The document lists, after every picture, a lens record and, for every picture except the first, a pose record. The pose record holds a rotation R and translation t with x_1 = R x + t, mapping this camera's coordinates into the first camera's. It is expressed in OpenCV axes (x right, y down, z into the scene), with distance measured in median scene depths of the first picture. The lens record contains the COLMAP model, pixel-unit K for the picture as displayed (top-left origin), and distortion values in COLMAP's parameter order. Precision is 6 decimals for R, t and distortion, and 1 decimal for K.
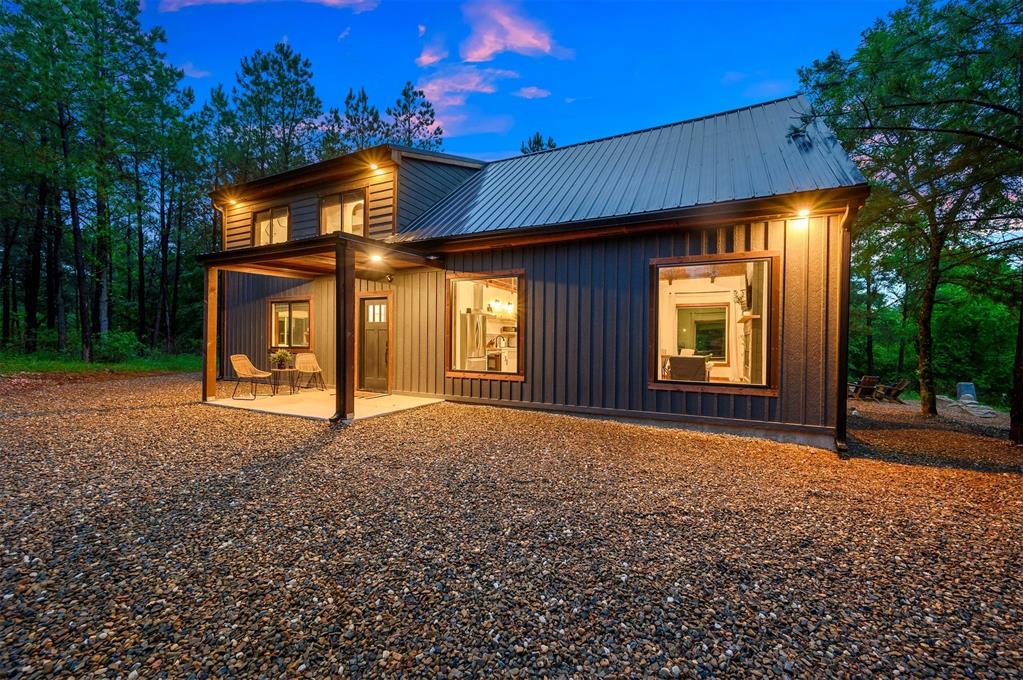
lens RADIAL K [[411.3, 0, 528.0], [0, 411.3, 341.2], [0, 0, 1]] dist [0.013473, -0.000064]
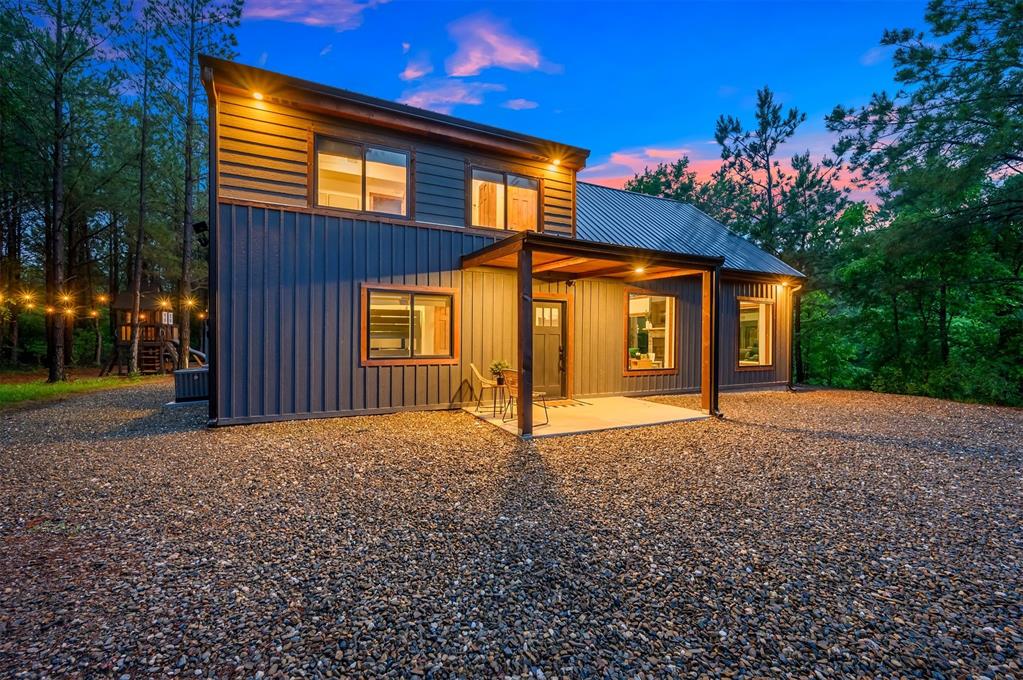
lens RADIAL K [[411.3, 0, 531.9], [0, 411.3, 343.6], [0, 0, 1]] dist [0.013473, -0.000064]
pose [[0.598781, -0.013859, 0.800793, -1.319904], [0.001505, 0.999868, 0.016179, -0.025025], [-0.800912, -0.008483, 0.598722, 0.538355]]
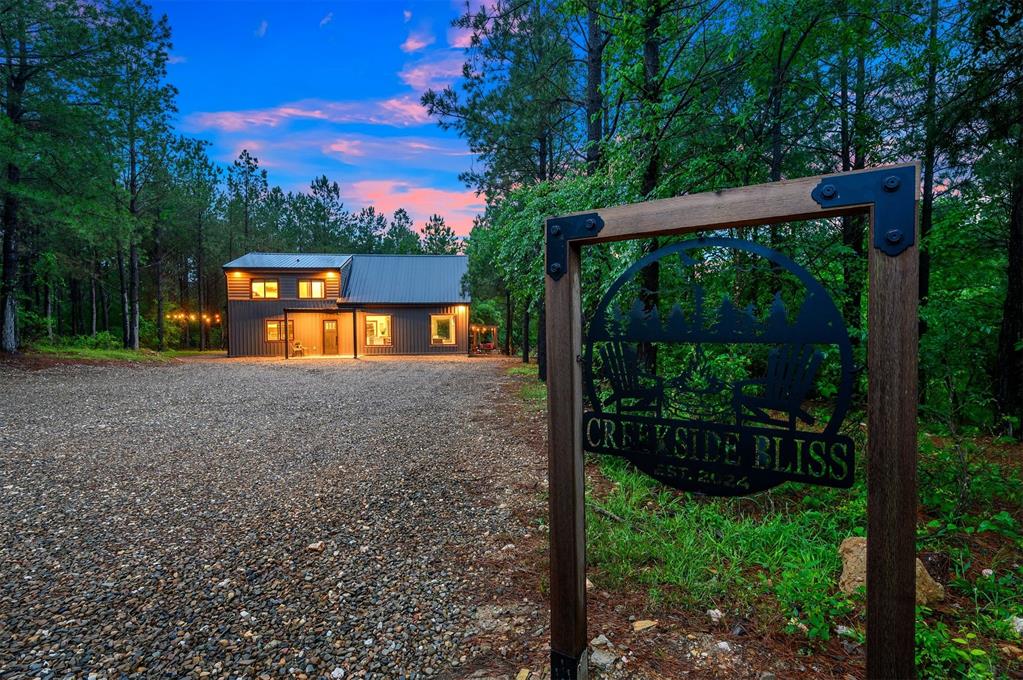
lens RADIAL K [[548.0, 0, 514.9], [0, 548.0, 346.4], [0, 0, 1]] dist [-0.036600, -0.000401]
pose [[0.705445, -0.019549, 0.708495, -2.353366], [0.024398, 0.999697, 0.003291, 0.096990], [-0.708345, 0.014964, 0.705708, -2.716753]]
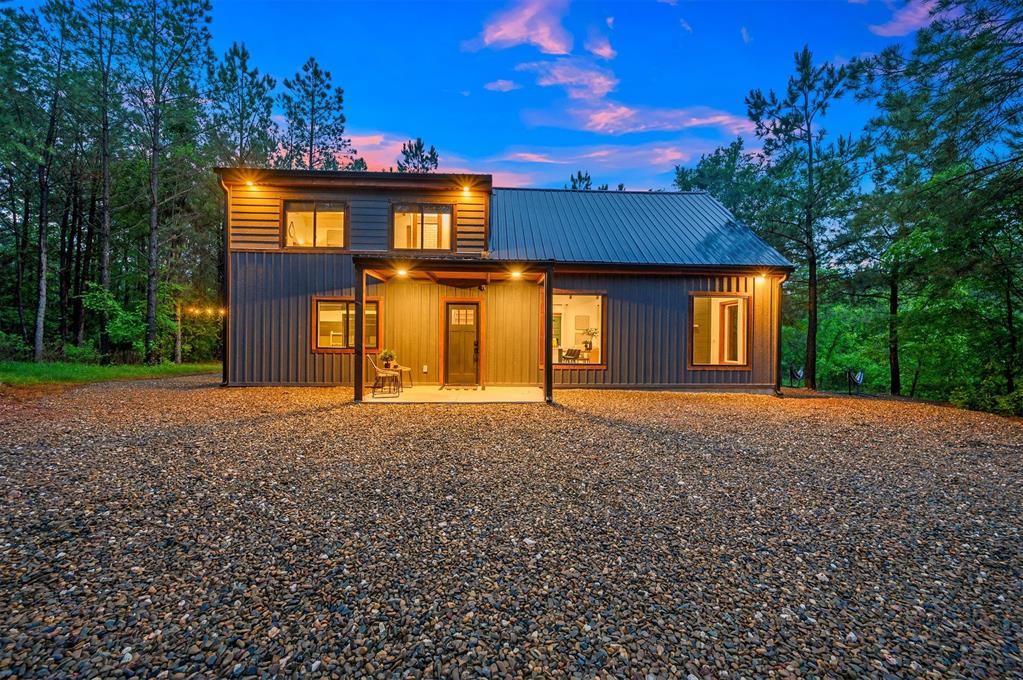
lens RADIAL K [[411.3, 0, 516.1], [0, 411.3, 343.9], [0, 0, 1]] dist [0.013473, -0.000064]
pose [[0.863147, -0.003583, 0.504940, -0.942209], [0.000019, 0.999975, 0.007065, -0.000575], [-0.504952, -0.006089, 0.863126, -0.066820]]
